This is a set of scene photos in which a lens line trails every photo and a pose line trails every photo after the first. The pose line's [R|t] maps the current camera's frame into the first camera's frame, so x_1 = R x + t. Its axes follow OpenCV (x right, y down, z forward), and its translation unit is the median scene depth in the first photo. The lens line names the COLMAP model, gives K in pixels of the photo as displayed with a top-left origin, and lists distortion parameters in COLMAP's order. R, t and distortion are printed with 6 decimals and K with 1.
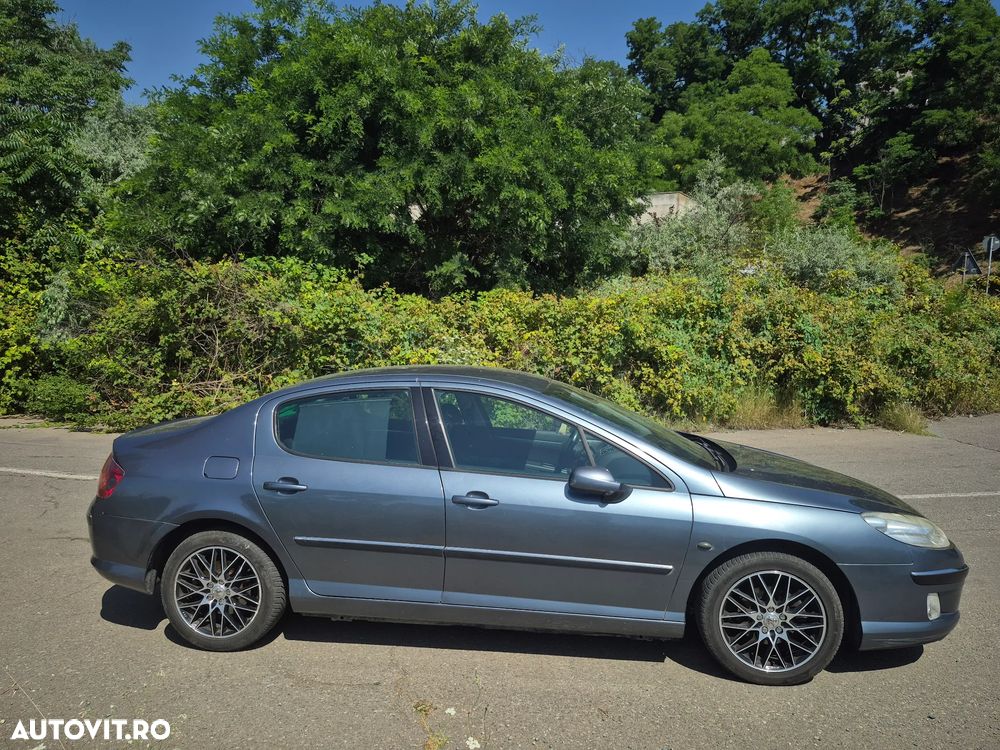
lens RADIAL K [[699.8, 0, 495.0], [0, 699.8, 387.3], [0, 0, 1]] dist [0.046344, -0.033505]
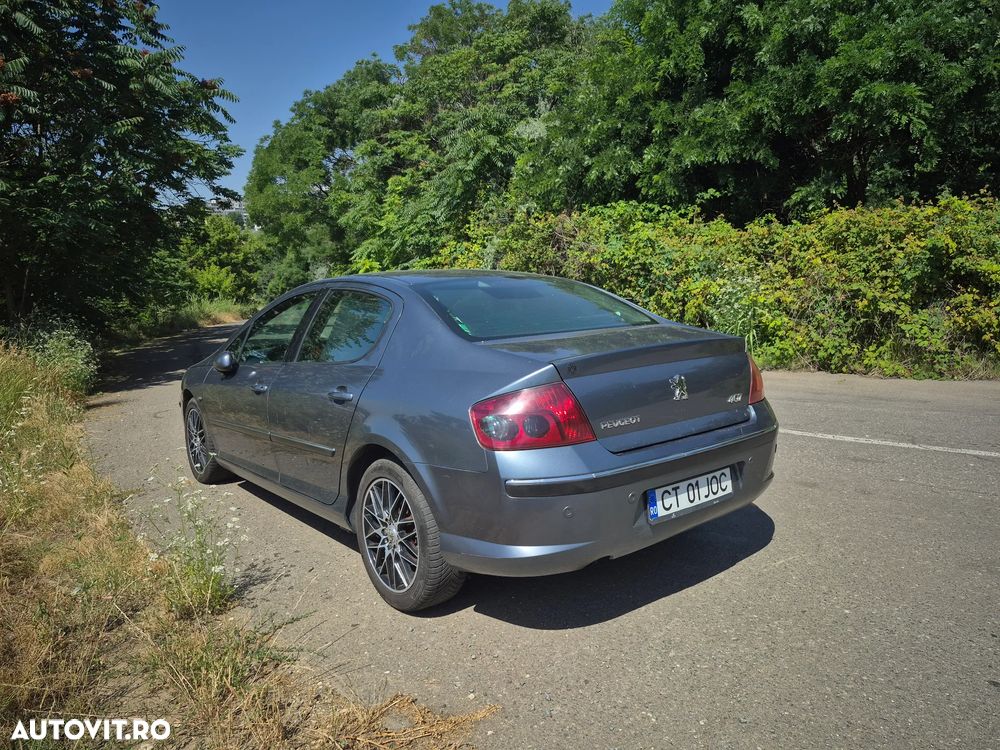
lens RADIAL K [[710.3, 0, 501.9], [0, 710.3, 387.5], [0, 0, 1]] dist [0.100058, -0.143896]
pose [[0.690524, 0.073832, -0.719531, 0.382095], [-0.021971, 0.996459, 0.081163, 0.018842], [0.722976, -0.040236, 0.689701, 0.069112]]
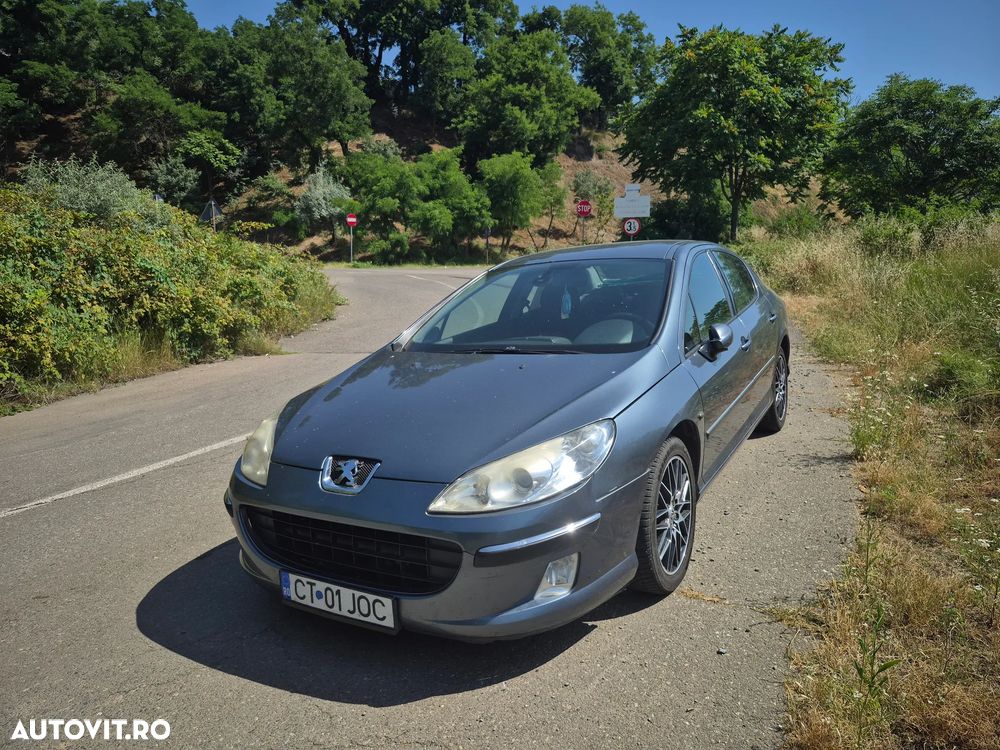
lens RADIAL K [[699.8, 0, 495.0], [0, 699.8, 387.3], [0, 0, 1]] dist [0.046344, -0.033505]
pose [[0.424100, -0.181980, 0.887143, -0.216038], [0.140064, 0.980996, 0.134274, 0.011253], [-0.894719, 0.067311, 0.441529, 0.152015]]
